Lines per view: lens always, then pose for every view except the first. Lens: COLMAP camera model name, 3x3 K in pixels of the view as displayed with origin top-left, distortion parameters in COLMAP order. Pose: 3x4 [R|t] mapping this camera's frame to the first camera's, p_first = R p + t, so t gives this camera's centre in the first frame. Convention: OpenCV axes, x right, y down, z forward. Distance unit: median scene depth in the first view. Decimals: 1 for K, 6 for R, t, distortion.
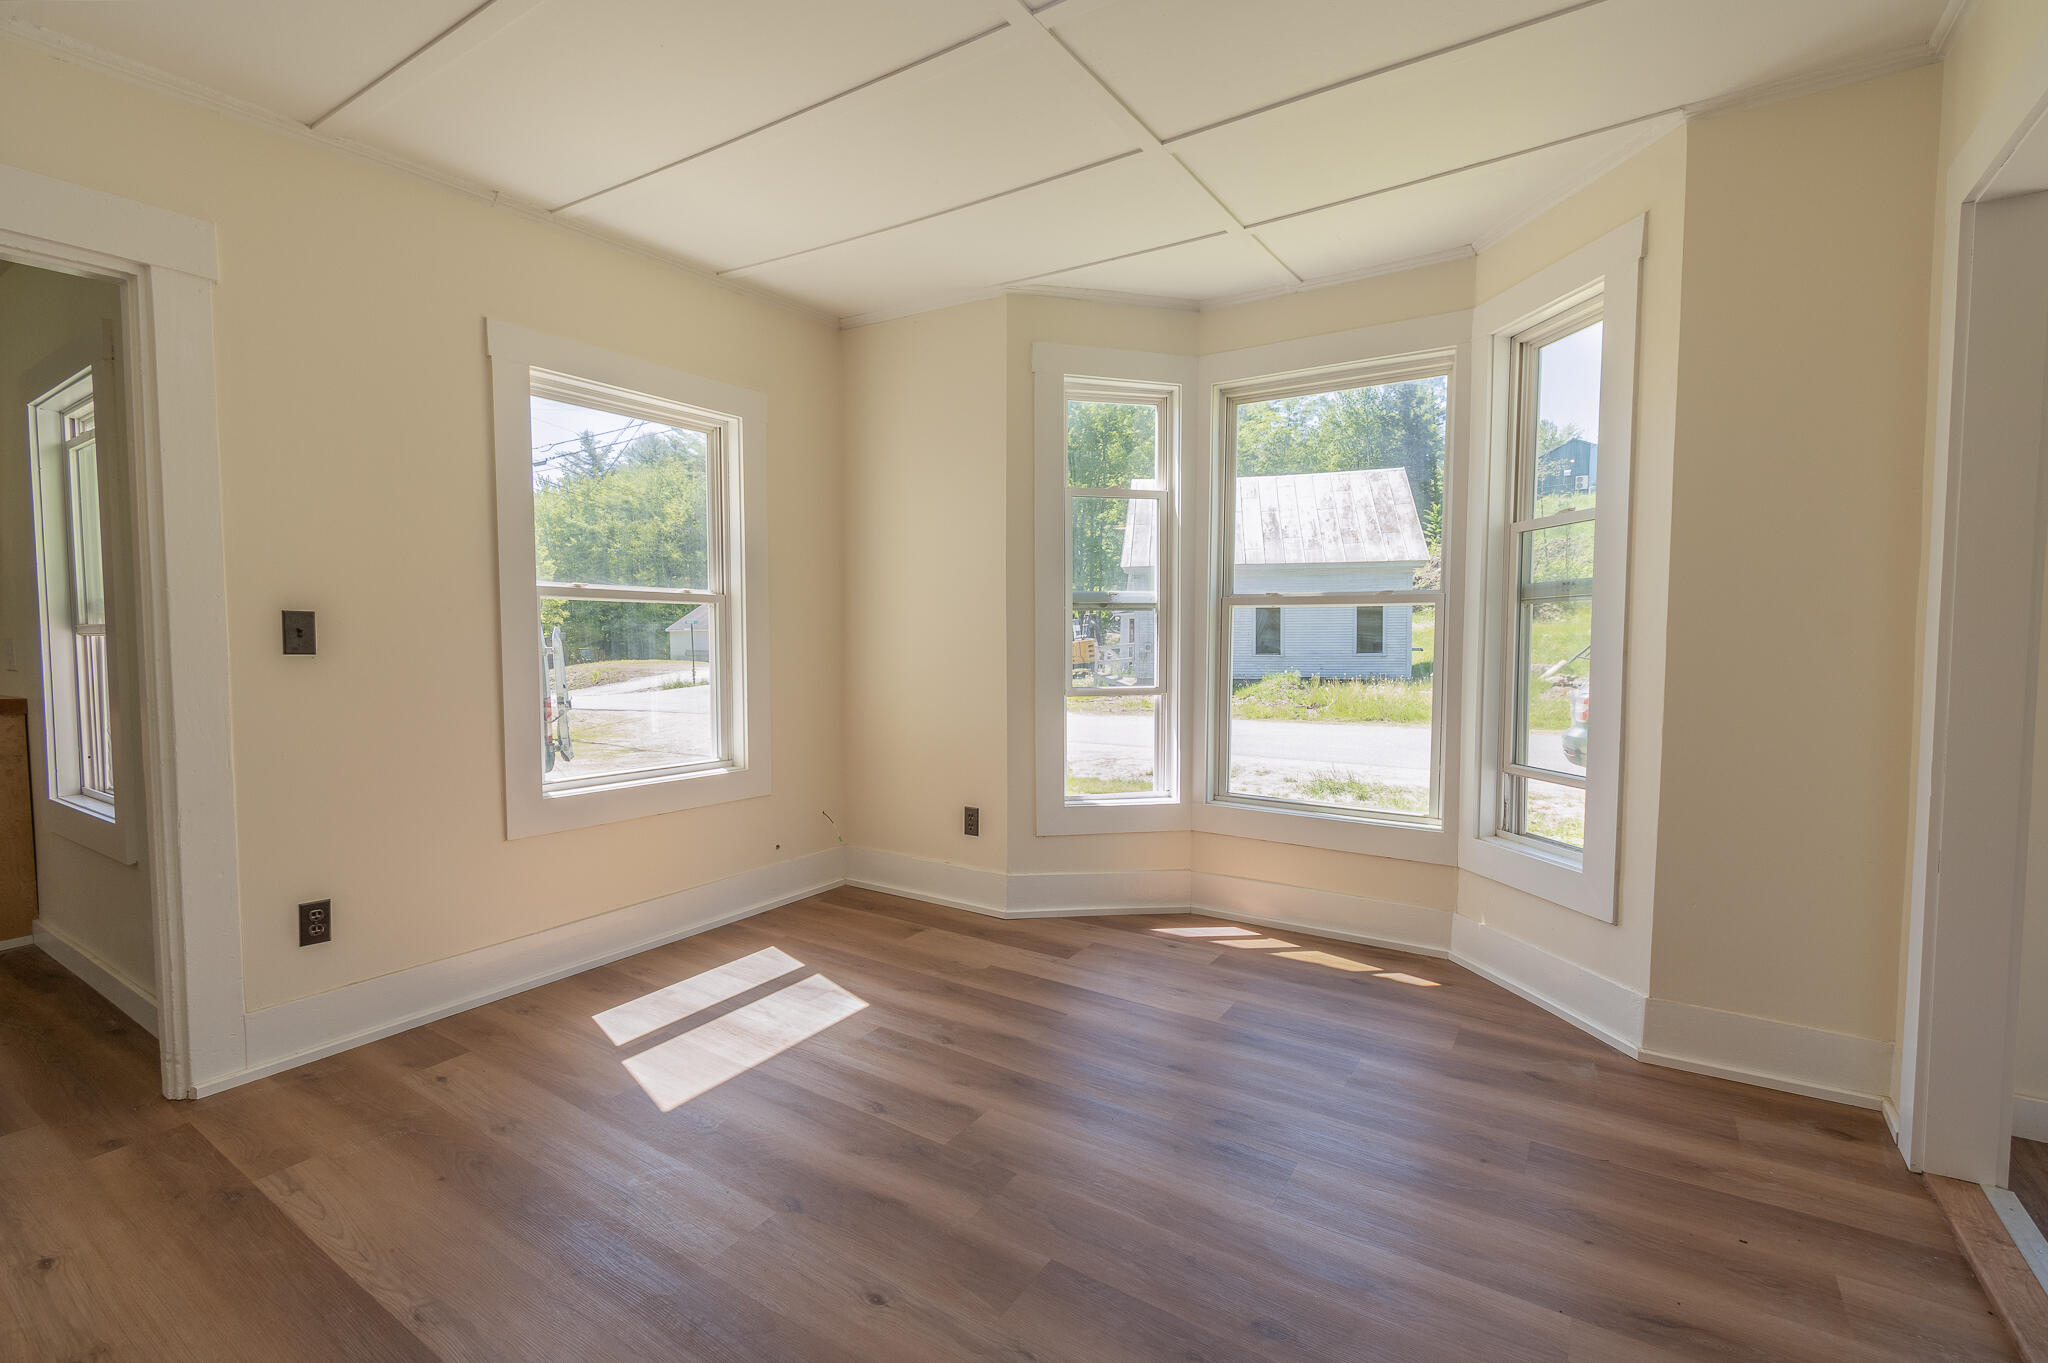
lens RADIAL K [[927.4, 0, 1031.5], [0, 927.4, 683.8], [0, 0, 1]] dist [-0.002590, -0.001250]
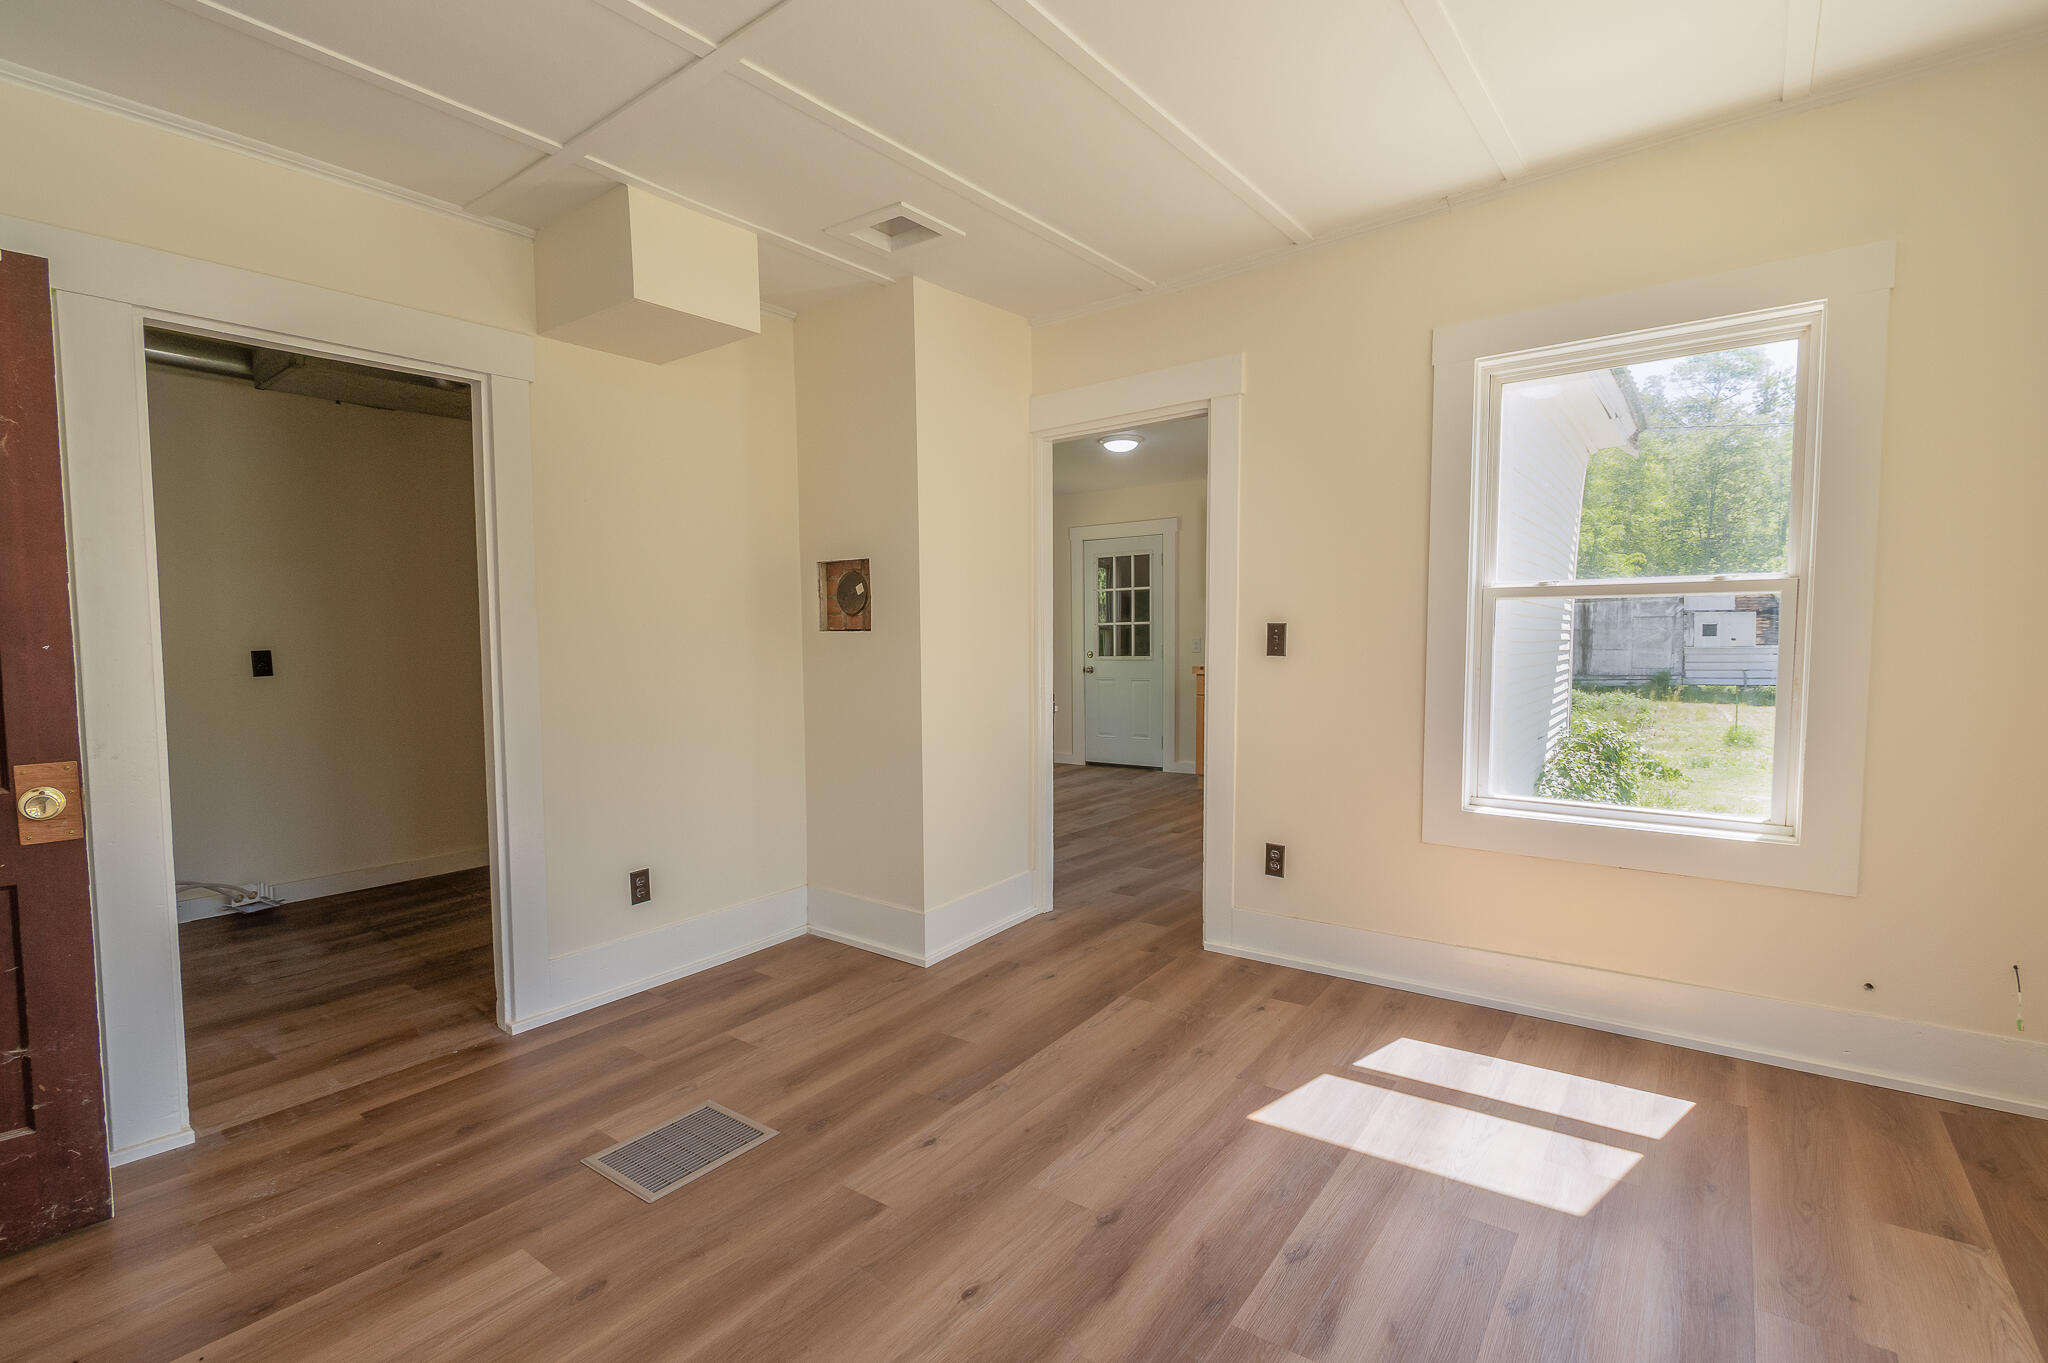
lens RADIAL K [[927.4, 0, 1030.0], [0, 927.4, 686.9], [0, 0, 1]] dist [-0.002590, -0.001250]
pose [[-0.067444, 0.061433, -0.995830, 0.520438], [-0.042629, 0.997014, 0.064393, -0.054111], [0.996812, 0.046794, -0.064624, 0.696863]]
